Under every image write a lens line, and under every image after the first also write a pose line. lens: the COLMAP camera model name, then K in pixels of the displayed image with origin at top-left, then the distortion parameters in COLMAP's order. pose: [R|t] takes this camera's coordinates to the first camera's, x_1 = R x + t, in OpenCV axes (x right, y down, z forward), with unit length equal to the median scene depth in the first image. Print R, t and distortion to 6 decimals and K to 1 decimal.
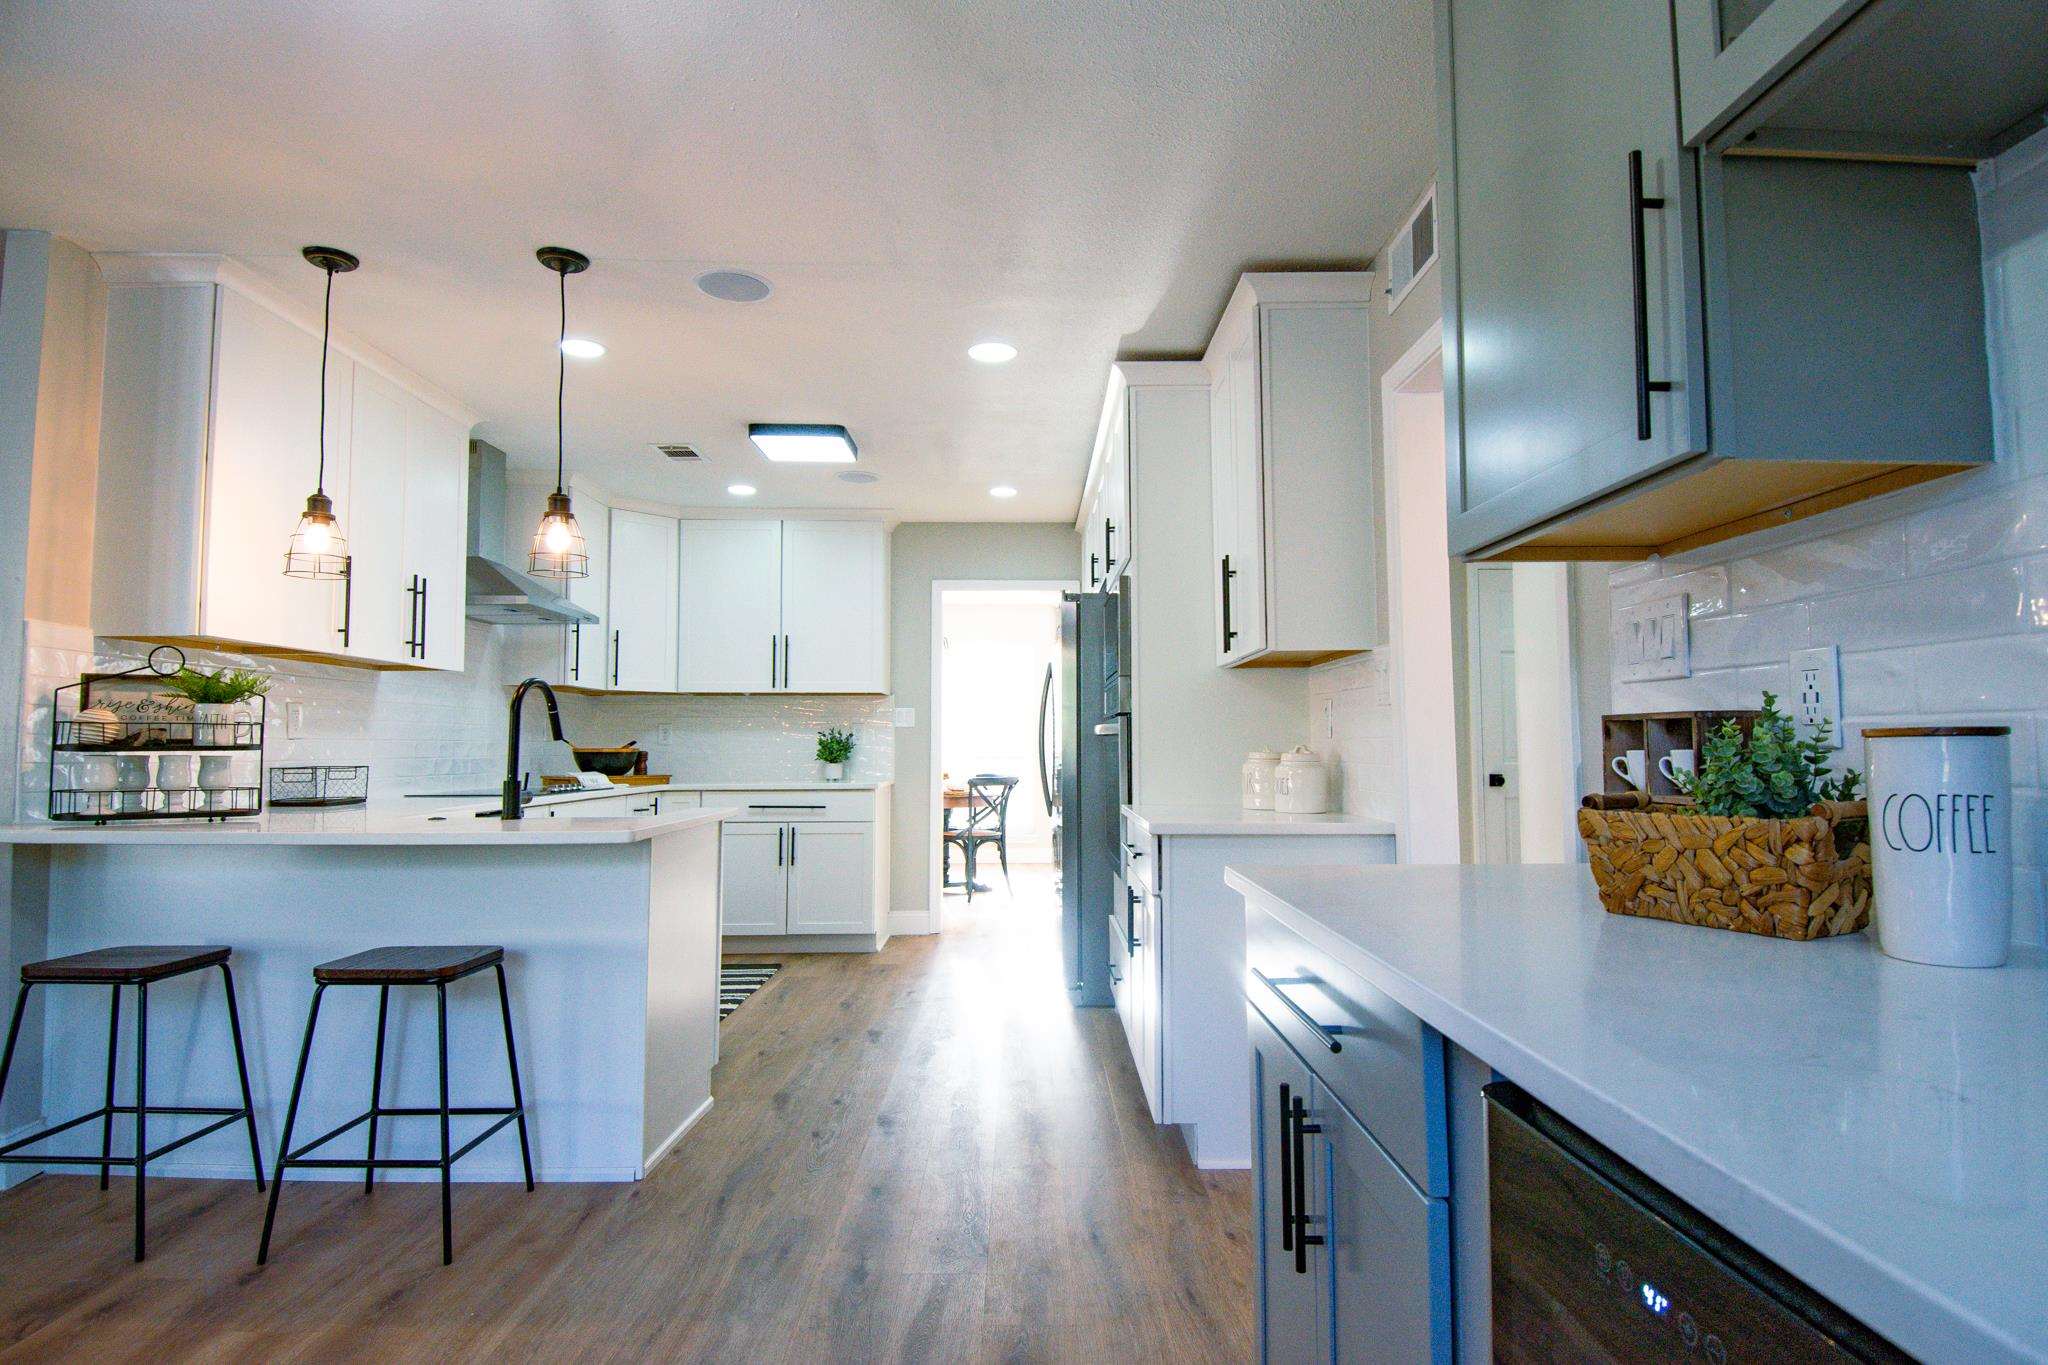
lens RADIAL K [[1062.4, 0, 1024.0], [0, 1062.4, 682.5], [0, 0, 1]] dist [0.000372, -0.000195]
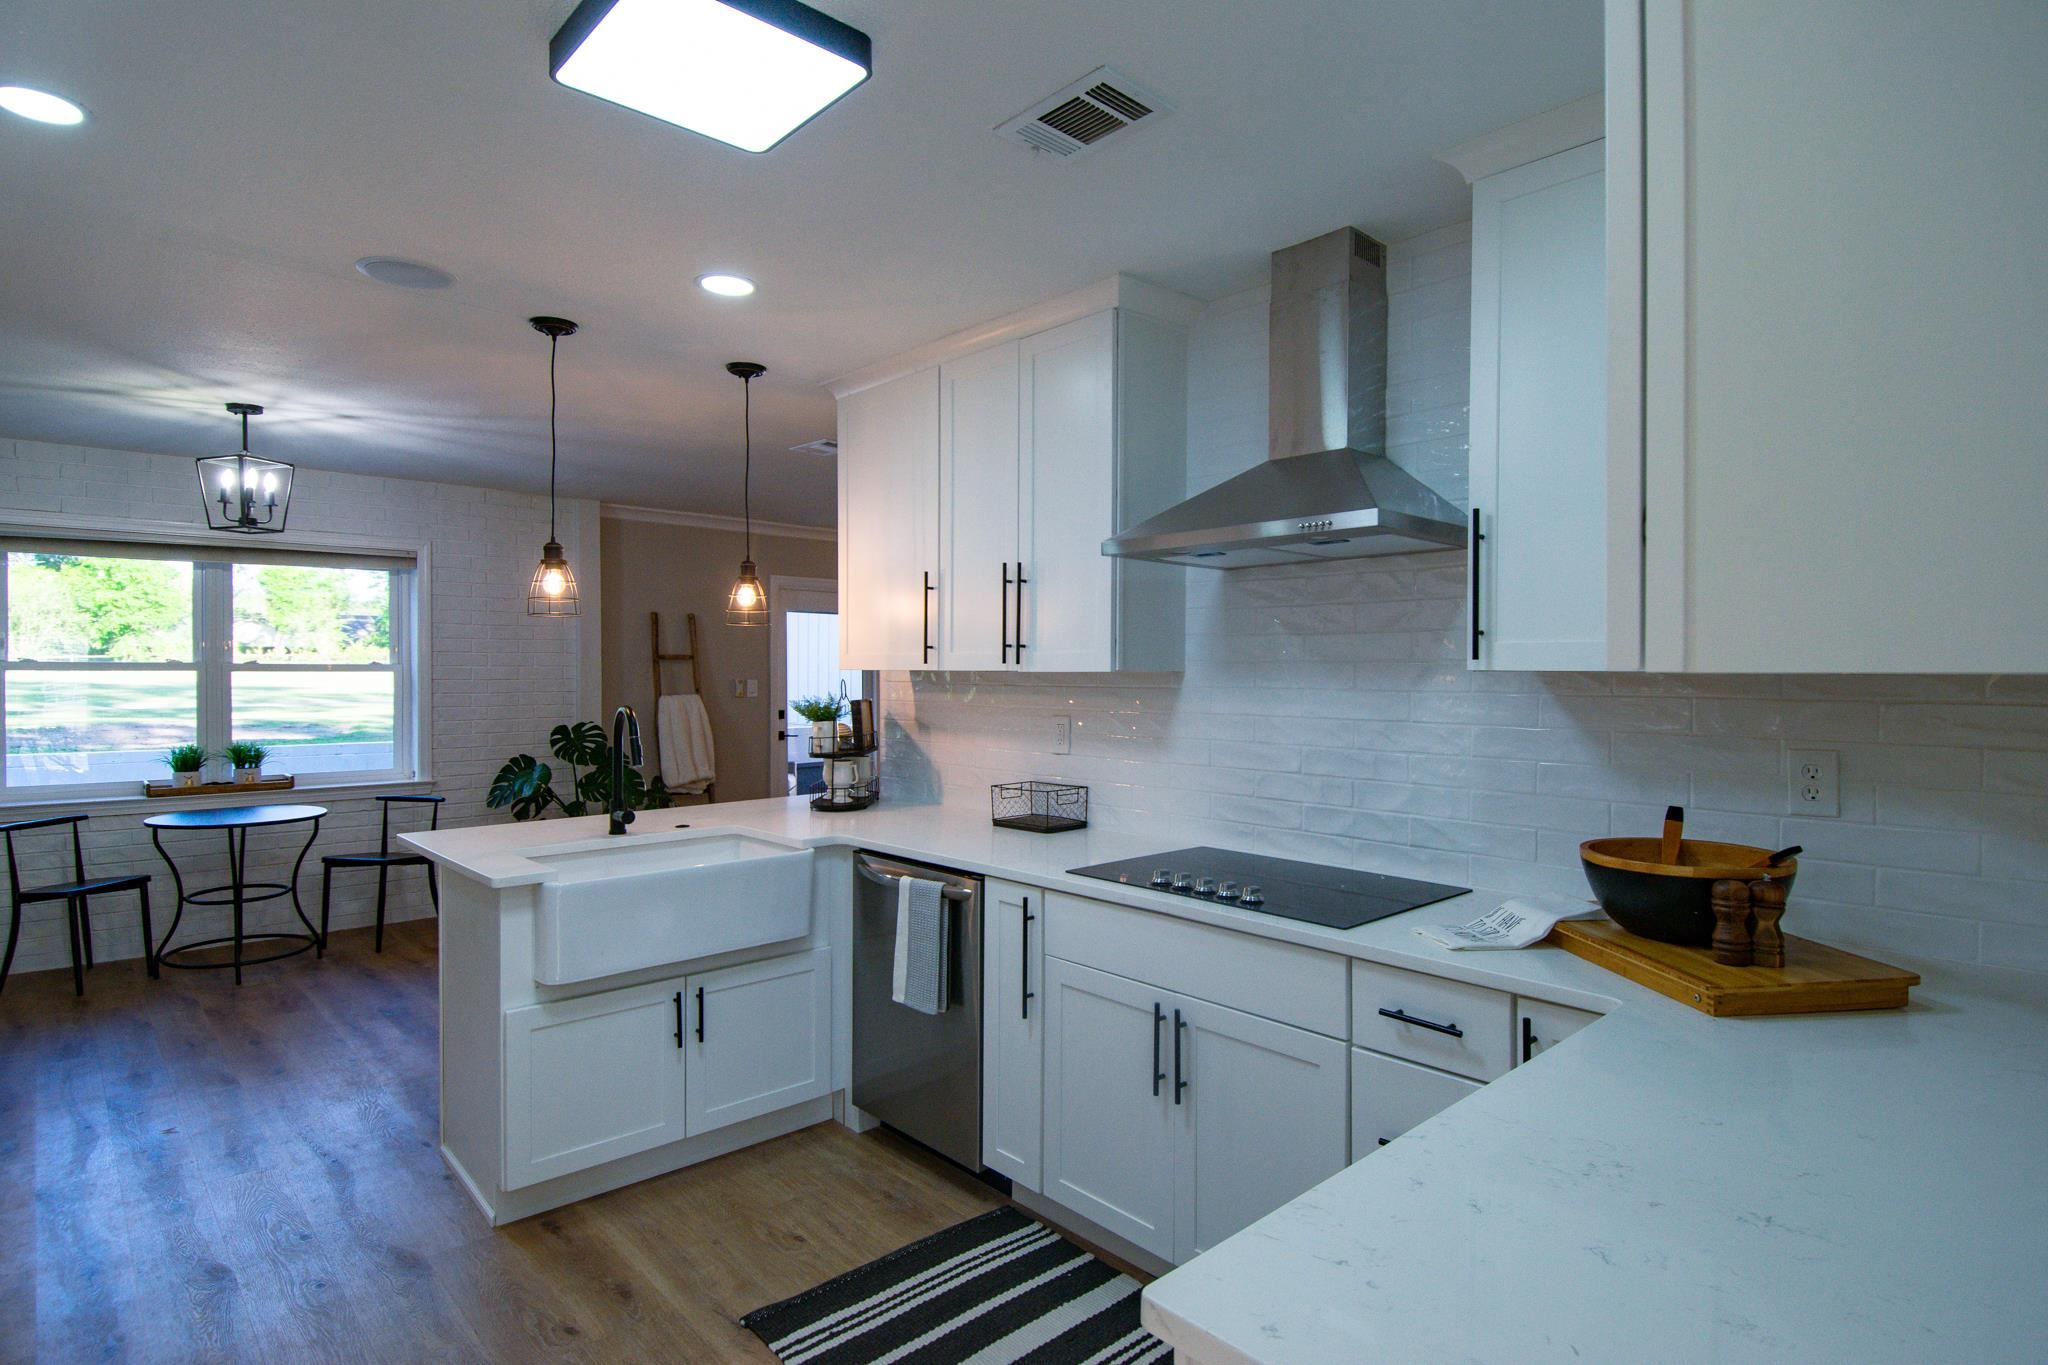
lens RADIAL K [[1062.4, 0, 1024.0], [0, 1062.4, 682.5], [0, 0, 1]] dist [0.000372, -0.000195]
pose [[-0.741638, 0.009732, -0.670729, -0.039948], [0.041484, 0.998646, -0.031379, 0.017134], [0.669516, -0.051097, -0.741038, 1.603015]]
